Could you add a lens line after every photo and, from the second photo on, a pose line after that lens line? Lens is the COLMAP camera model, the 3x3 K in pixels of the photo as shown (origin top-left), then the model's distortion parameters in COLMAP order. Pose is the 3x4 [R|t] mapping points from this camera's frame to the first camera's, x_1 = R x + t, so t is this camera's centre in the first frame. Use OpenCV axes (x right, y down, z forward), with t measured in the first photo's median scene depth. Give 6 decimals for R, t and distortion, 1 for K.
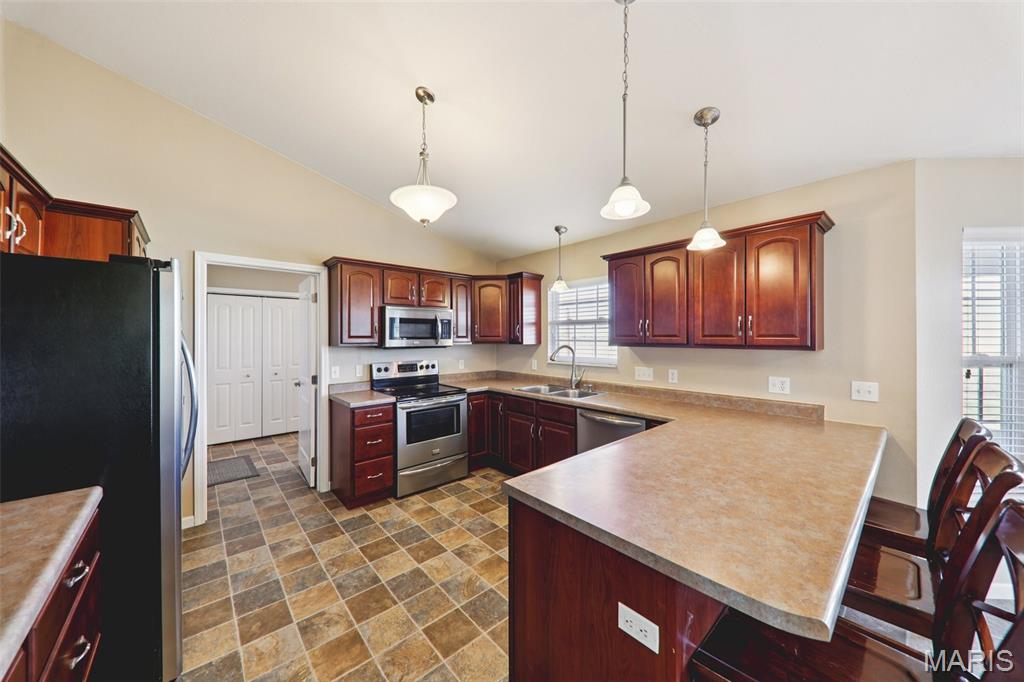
lens RADIAL K [[357.0, 0, 500.2], [0, 357.0, 332.4], [0, 0, 1]] dist [0.008706, -0.005107]
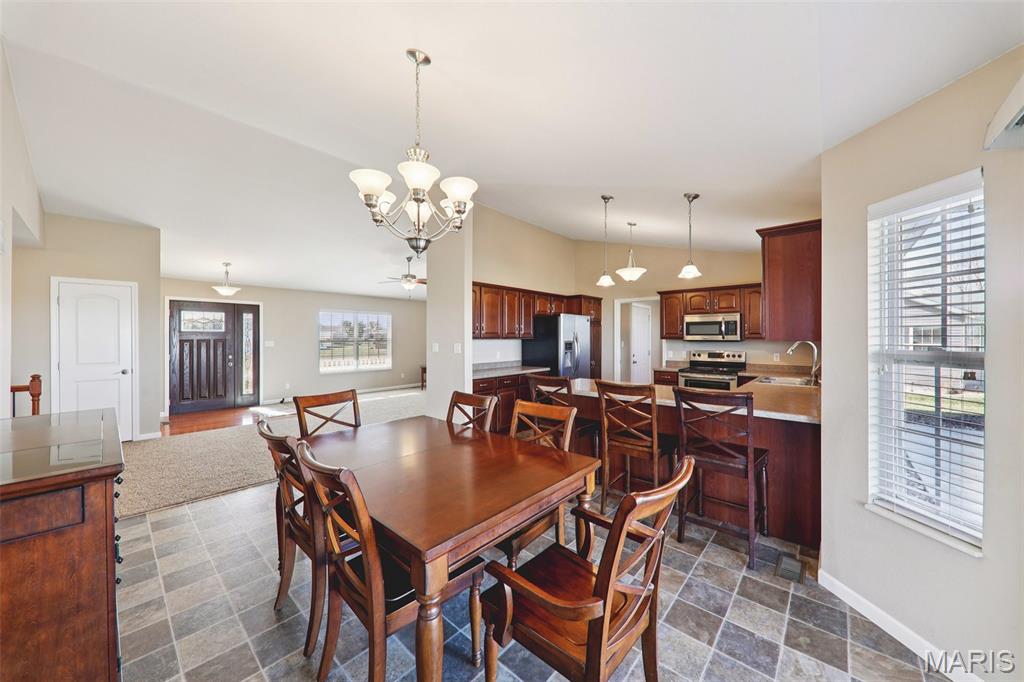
lens RADIAL K [[357.0, 0, 509.6], [0, 357.0, 334.2], [0, 0, 1]] dist [0.008706, -0.005107]
pose [[0.123148, -0.006721, -0.992366, 1.249237], [0.011419, 0.999920, -0.005355, 0.013841], [0.992323, -0.010672, 0.123215, -0.008436]]
